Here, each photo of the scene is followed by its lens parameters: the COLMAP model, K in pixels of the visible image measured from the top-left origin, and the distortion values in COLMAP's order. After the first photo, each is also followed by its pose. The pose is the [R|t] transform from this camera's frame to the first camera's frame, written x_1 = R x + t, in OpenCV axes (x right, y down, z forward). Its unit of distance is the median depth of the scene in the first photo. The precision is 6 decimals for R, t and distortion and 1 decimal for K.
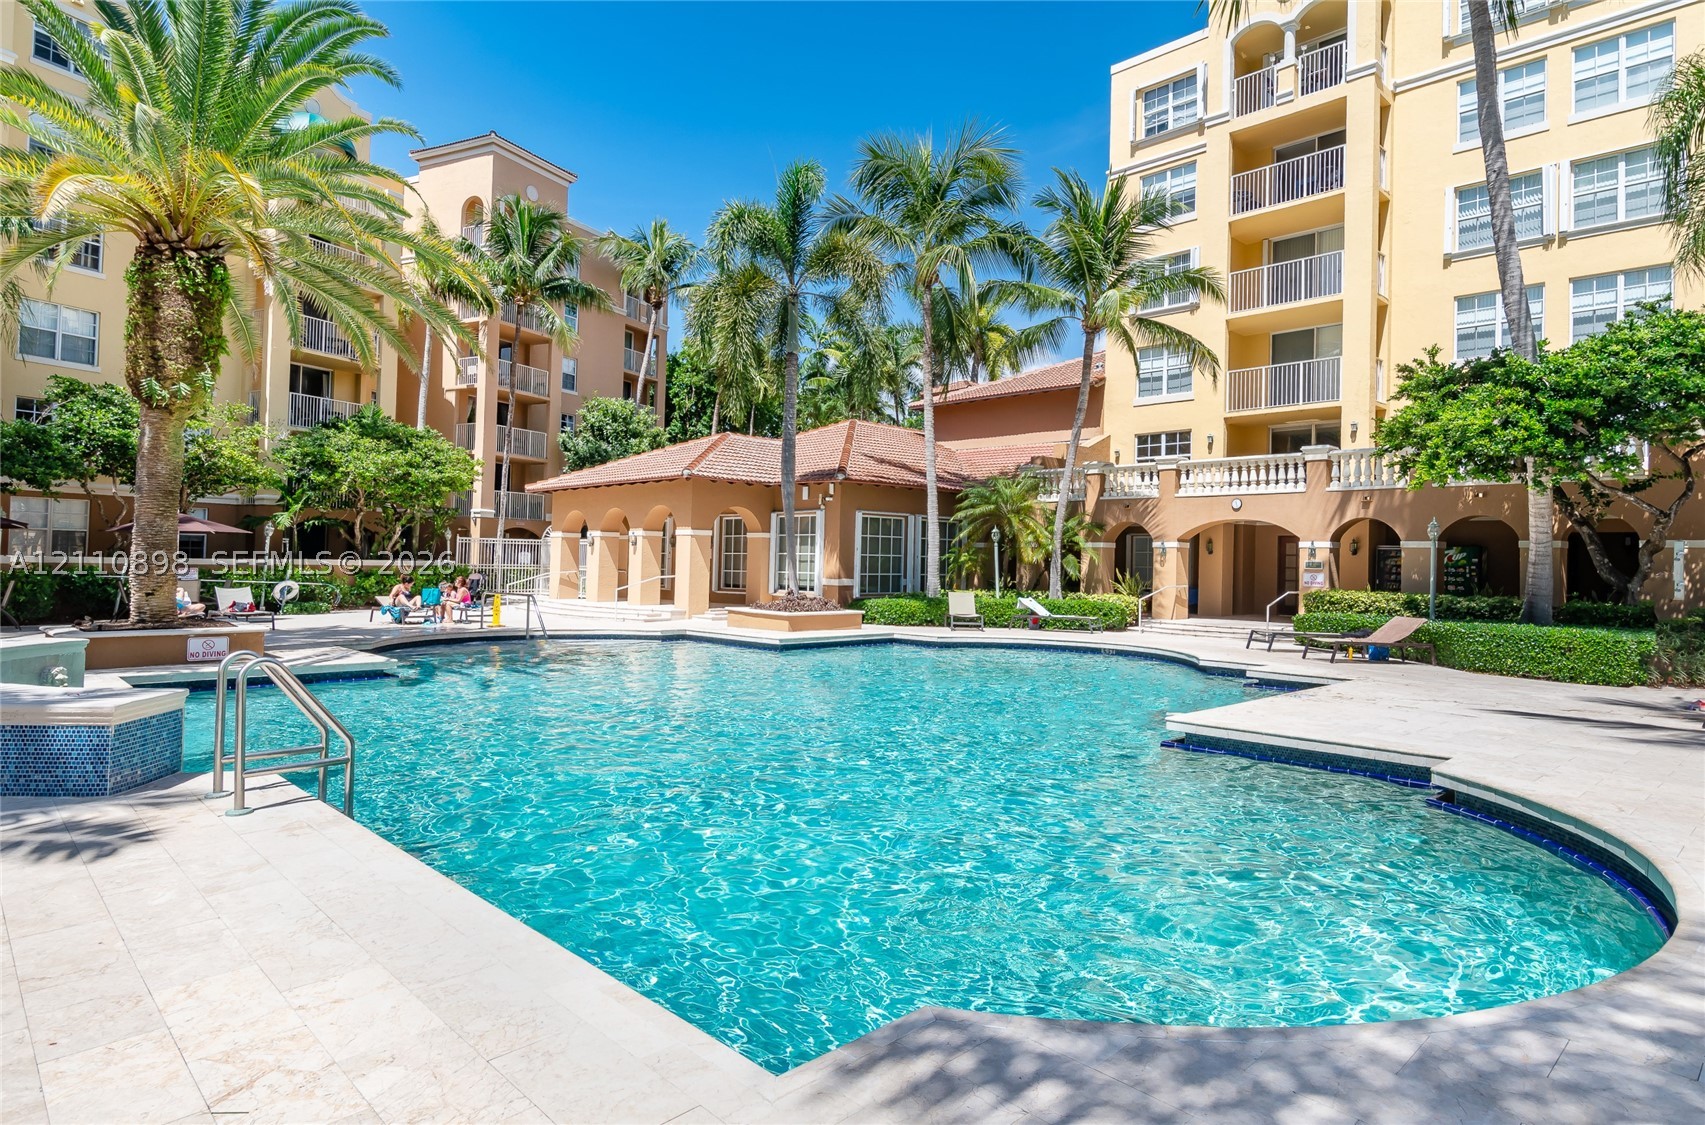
lens RADIAL K [[930.2, 0, 854.3], [0, 930.2, 556.8], [0, 0, 1]] dist [0.031224, 0.002255]
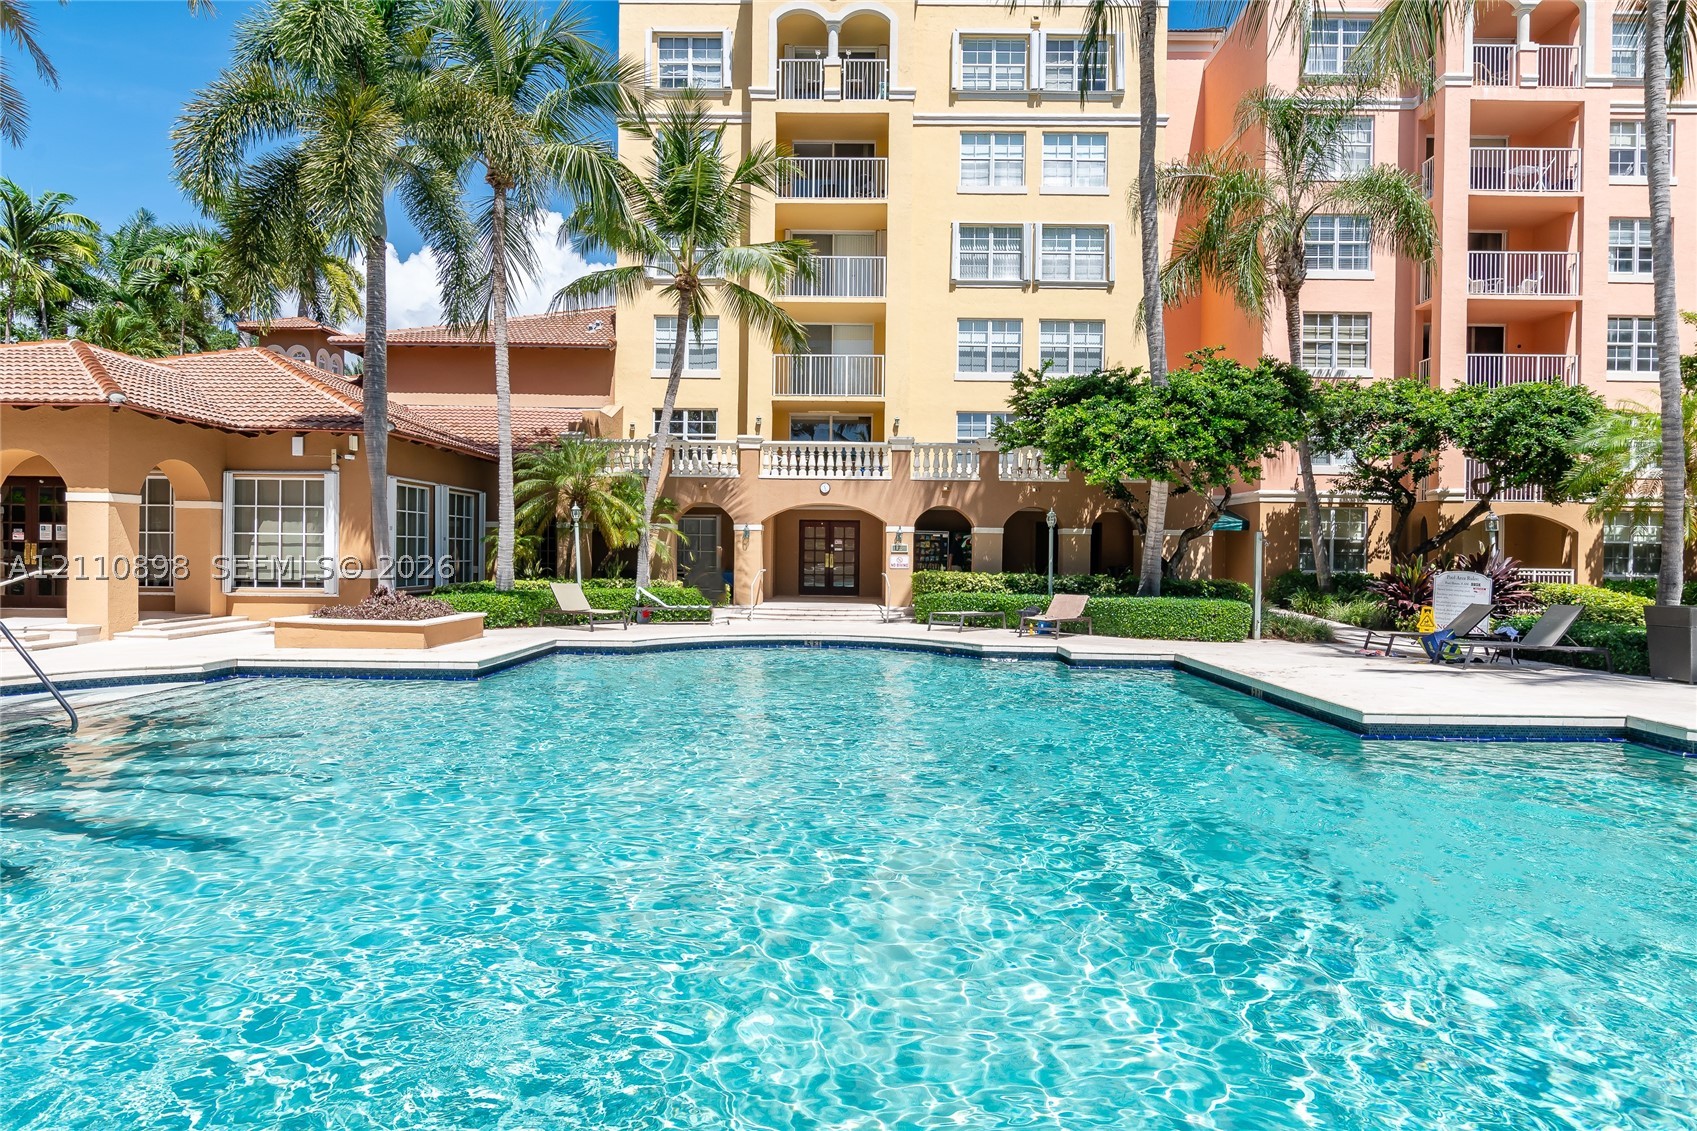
lens RADIAL K [[925.8, 0, 849.7], [0, 925.8, 571.4], [0, 0, 1]] dist [0.031224, 0.002255]
pose [[0.740623, -0.021136, 0.671588, -0.231039], [-0.004466, 0.999328, 0.036375, -0.002712], [-0.671906, -0.029940, 0.740031, 0.219640]]
